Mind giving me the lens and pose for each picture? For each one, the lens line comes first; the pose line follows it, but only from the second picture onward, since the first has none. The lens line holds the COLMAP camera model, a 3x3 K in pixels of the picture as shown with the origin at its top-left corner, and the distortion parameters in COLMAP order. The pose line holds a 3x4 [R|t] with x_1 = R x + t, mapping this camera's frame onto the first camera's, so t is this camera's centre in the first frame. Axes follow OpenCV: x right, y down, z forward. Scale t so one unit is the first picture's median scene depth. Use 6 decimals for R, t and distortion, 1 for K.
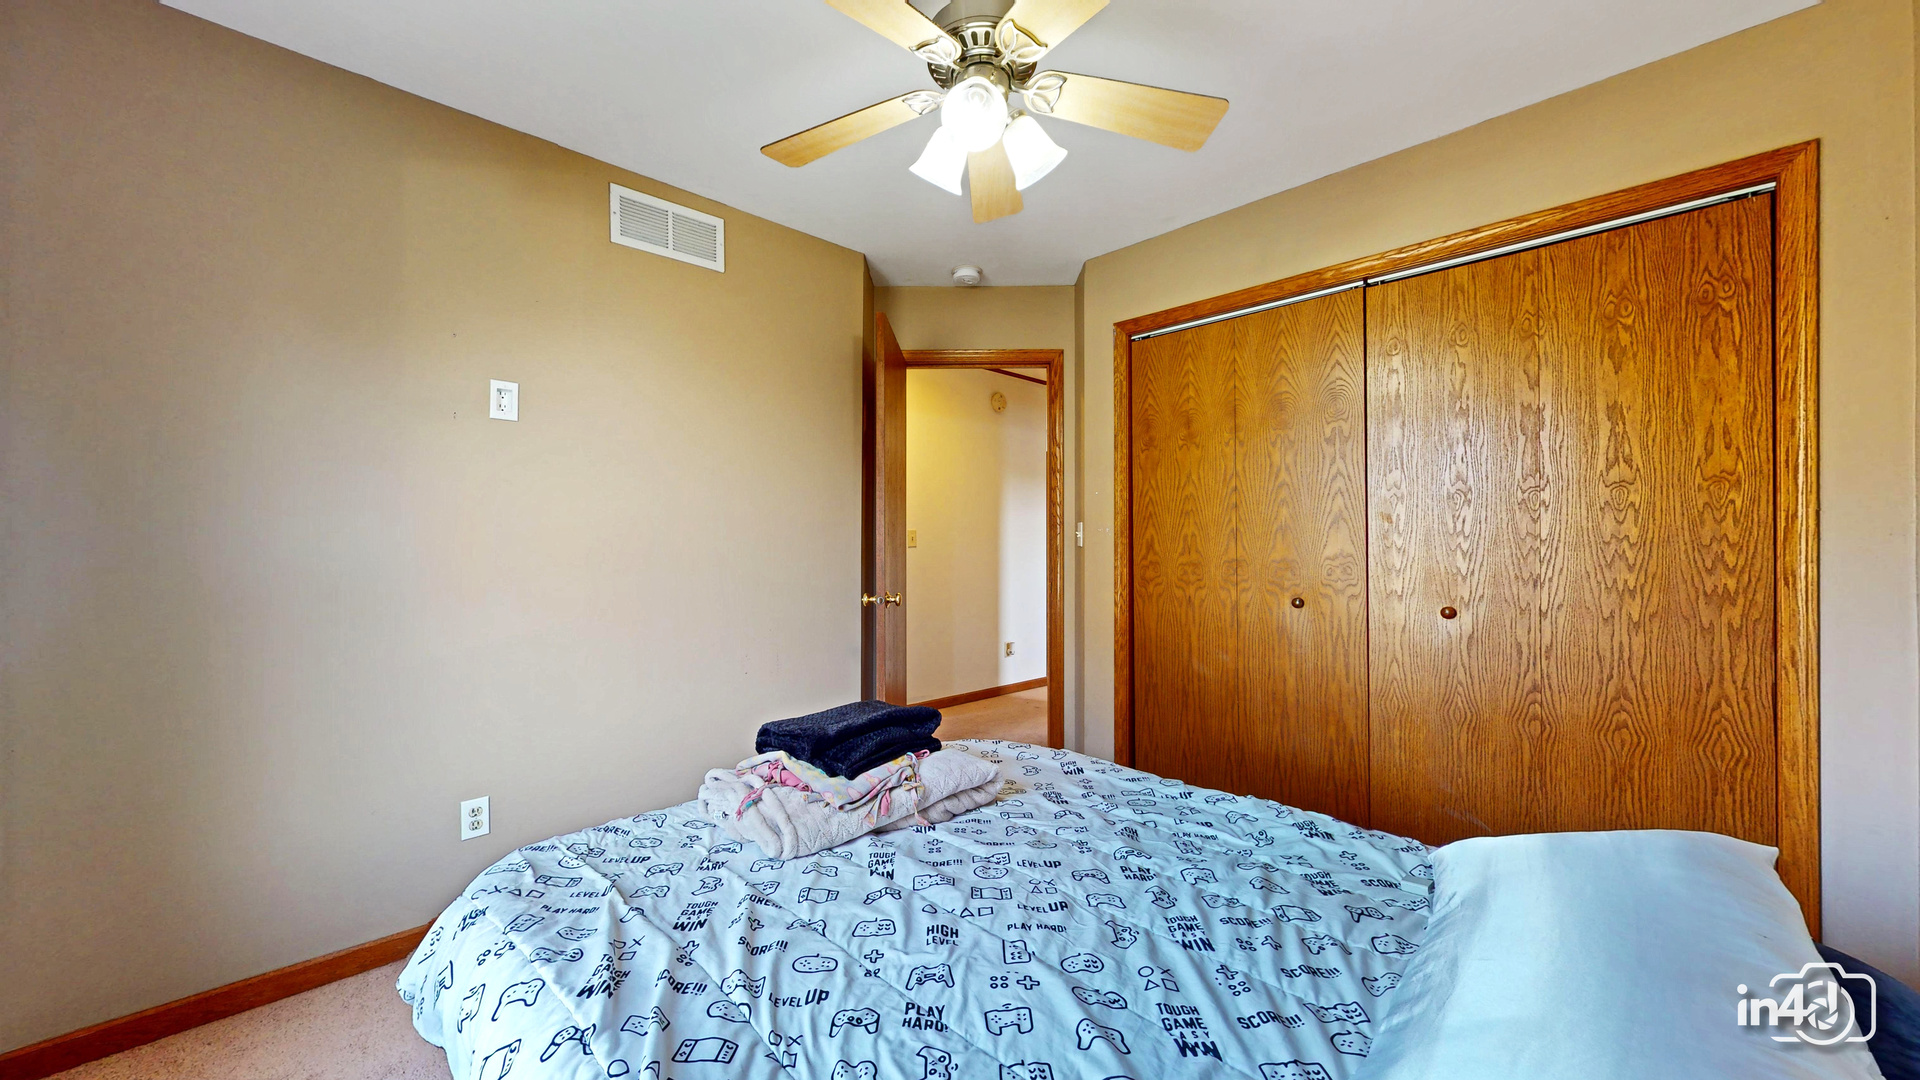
lens RADIAL K [[703.6, 0, 960.2], [0, 703.6, 542.3], [0, 0, 1]] dist [-0.000828, 0.000352]
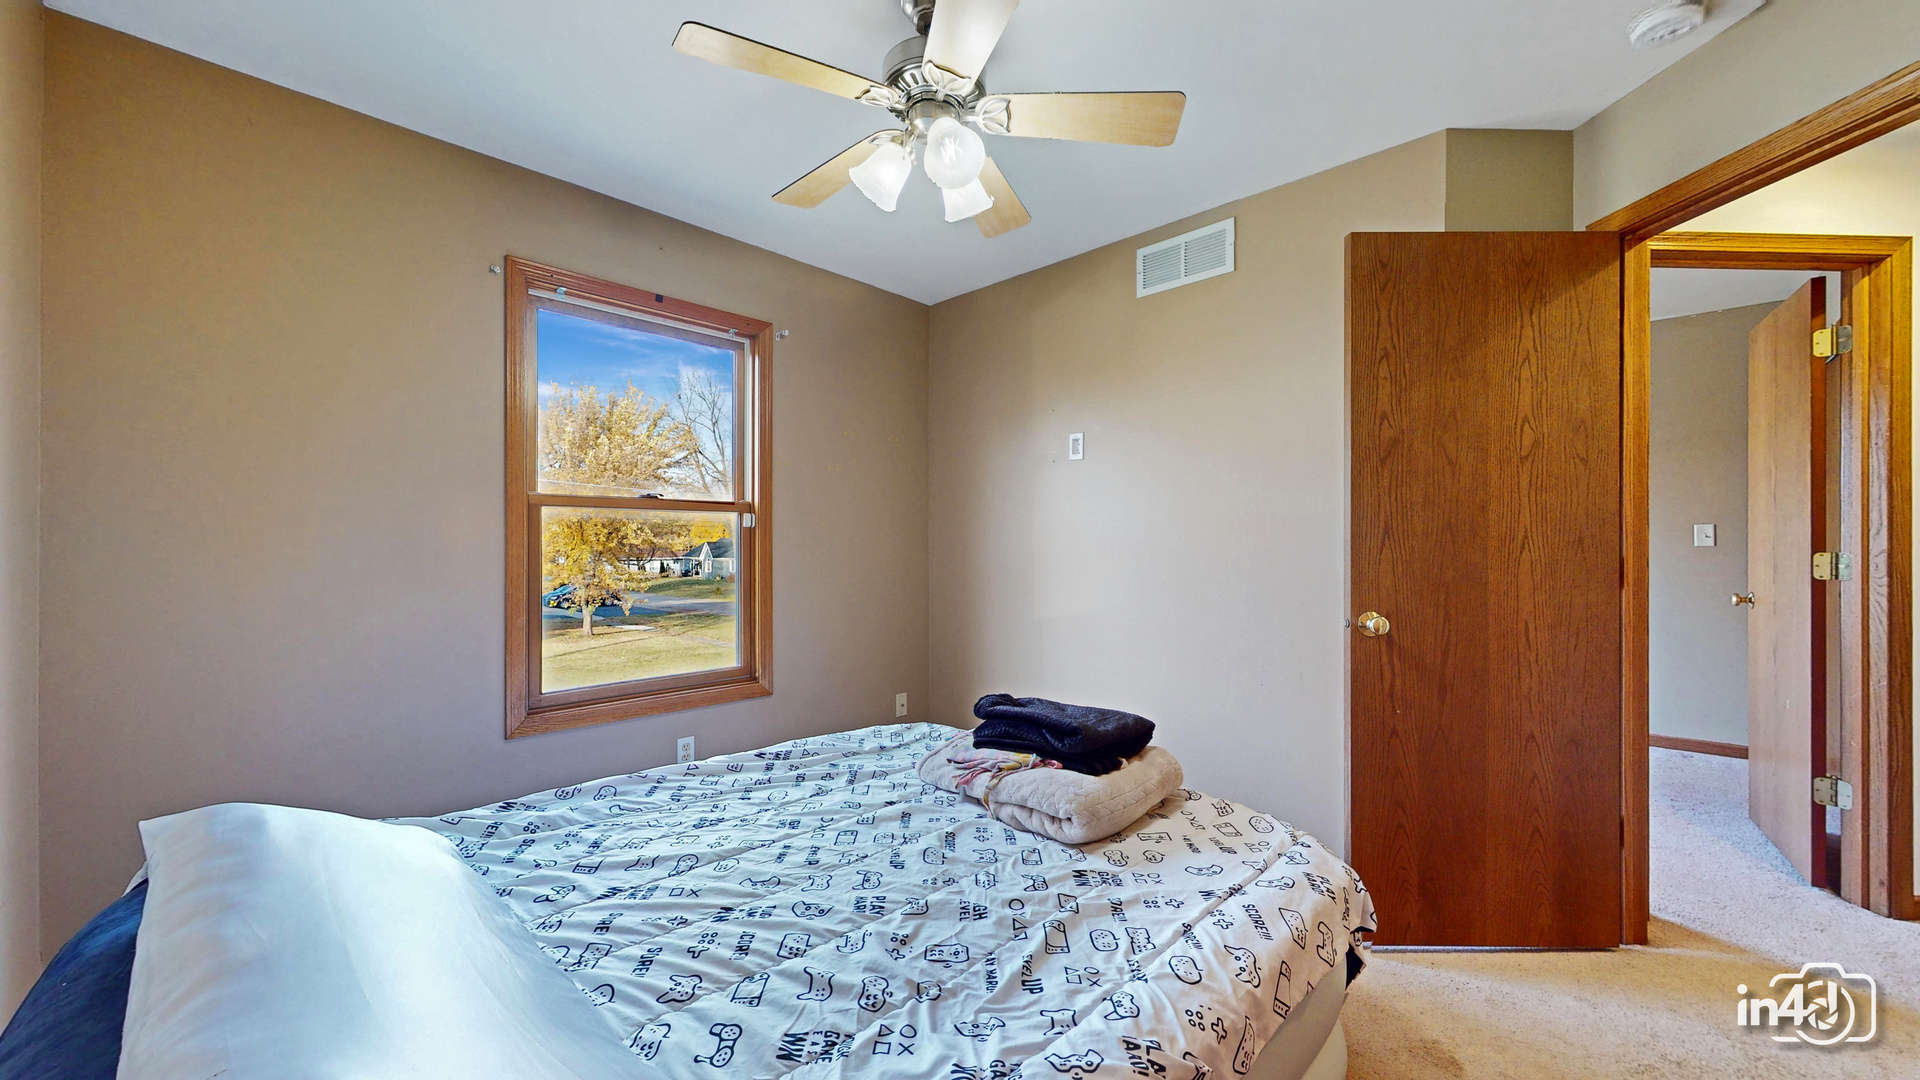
lens RADIAL K [[703.6, 0, 960.2], [0, 703.6, 542.3], [0, 0, 1]] dist [-0.000828, 0.000352]
pose [[0.027603, -0.002544, -0.999616, 1.001502], [0.006036, 0.999979, -0.002379, -0.004674], [0.999601, -0.005968, 0.027617, 0.926043]]
